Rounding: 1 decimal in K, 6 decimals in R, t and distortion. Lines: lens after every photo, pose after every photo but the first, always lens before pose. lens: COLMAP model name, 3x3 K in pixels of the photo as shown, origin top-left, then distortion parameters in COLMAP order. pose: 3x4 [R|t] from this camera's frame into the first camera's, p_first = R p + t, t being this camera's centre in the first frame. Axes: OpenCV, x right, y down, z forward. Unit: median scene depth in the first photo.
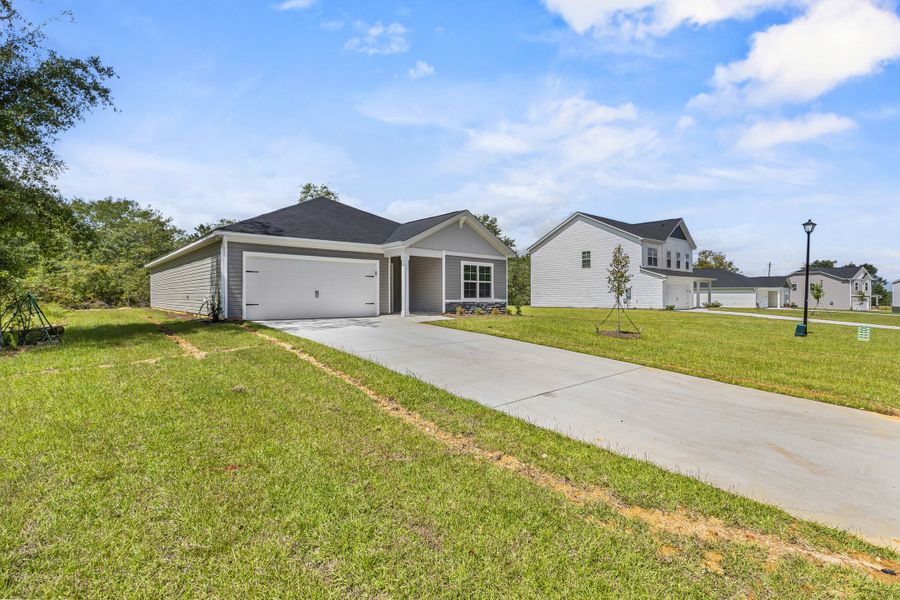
lens RADIAL K [[405.6, 0, 446.1], [0, 405.6, 296.9], [0, 0, 1]] dist [-0.000108, 0.000297]
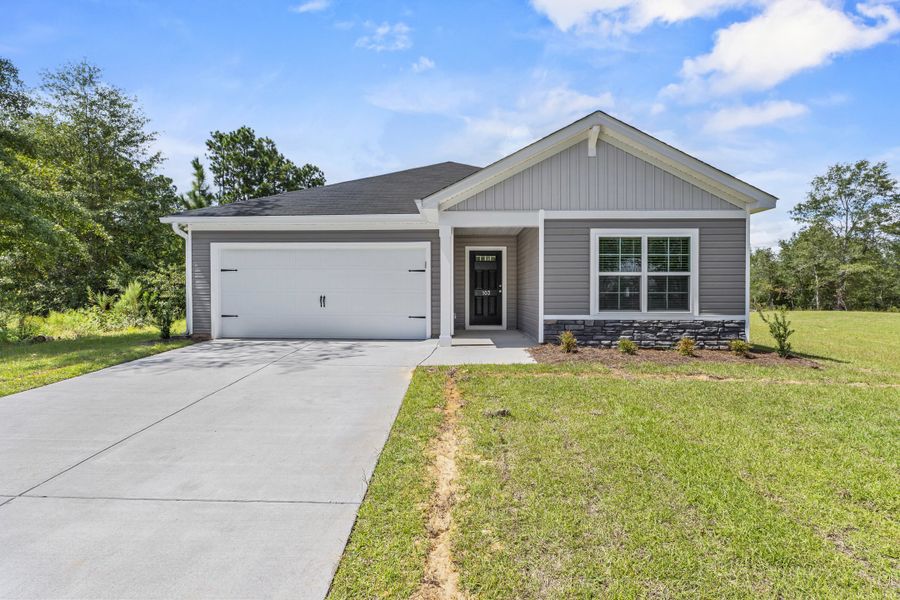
lens RADIAL K [[405.6, 0, 441.4], [0, 405.6, 295.0], [0, 0, 1]] dist [-0.000108, 0.000297]
pose [[0.740945, 0.007114, -0.671529, 0.215327], [0.000542, 0.999937, 0.011191, -0.020467], [0.671566, -0.008656, 0.740894, 0.546565]]
